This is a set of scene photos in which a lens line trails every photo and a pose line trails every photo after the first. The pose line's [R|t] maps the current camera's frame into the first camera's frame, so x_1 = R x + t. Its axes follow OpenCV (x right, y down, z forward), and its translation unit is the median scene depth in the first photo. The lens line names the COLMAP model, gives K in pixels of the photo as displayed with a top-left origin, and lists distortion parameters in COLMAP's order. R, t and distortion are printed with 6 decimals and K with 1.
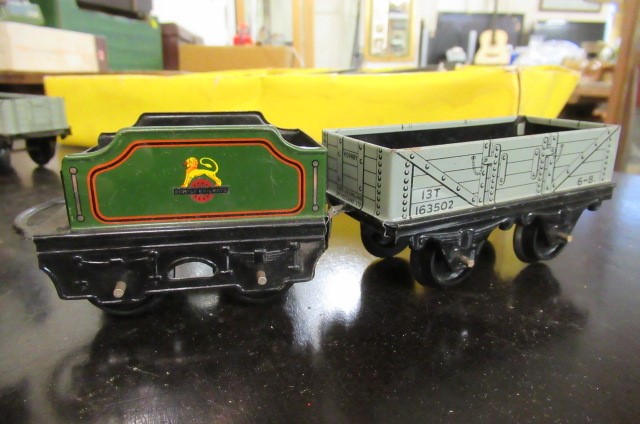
lens RADIAL K [[470.5, 0, 321.4], [0, 470.5, 211.4], [0, 0, 1]] dist [0.008360, -0.018964]
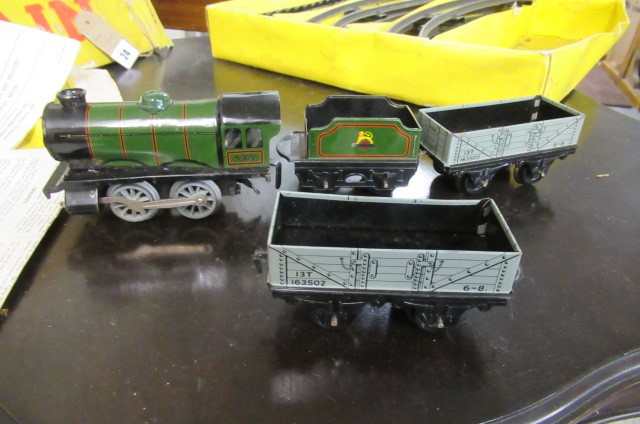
lens RADIAL K [[470.5, 0, 324.6], [0, 470.5, 212.9], [0, 0, 1]] dist [0.008360, -0.018964]
pose [[0.989494, 0.089437, -0.113588, -0.021546], [-0.055737, 0.960940, 0.271085, -0.046204], [0.133396, -0.261906, 0.955830, -0.175100]]
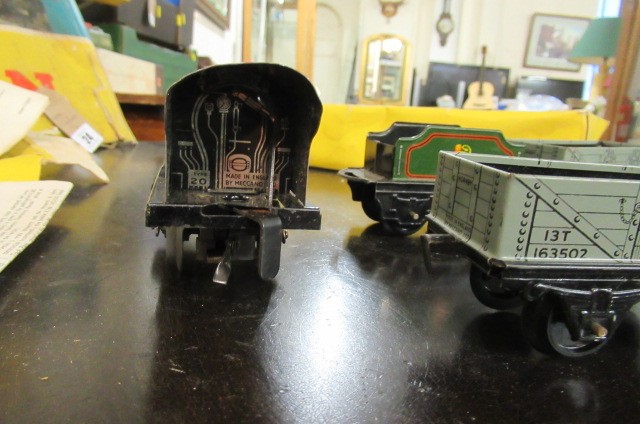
lens RADIAL K [[470.5, 0, 319.6], [0, 470.5, 214.5], [0, 0, 1]] dist [0.008360, -0.018964]
pose [[0.997851, 0.053763, 0.037448, -0.117088], [-0.050918, 0.996019, -0.073171, 0.042638], [-0.041233, 0.071107, 0.996616, -0.104348]]
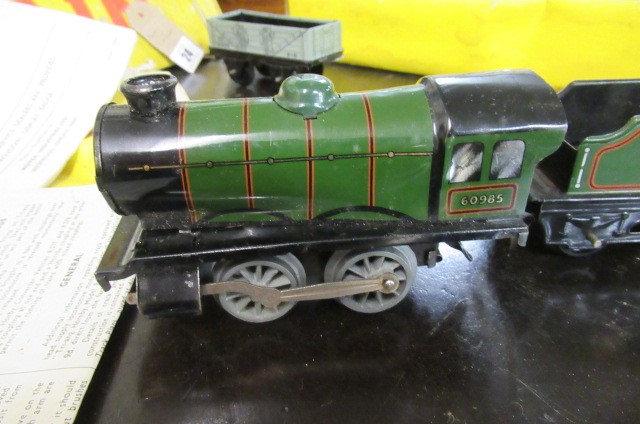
lens RADIAL K [[470.5, 0, 322.2], [0, 470.5, 213.8], [0, 0, 1]] dist [0.008360, -0.018964]
pose [[0.980669, 0.063928, -0.184934, -0.126338], [-0.016626, 0.968930, 0.246776, -0.028551], [0.194964, -0.238931, 0.951263, -0.045873]]
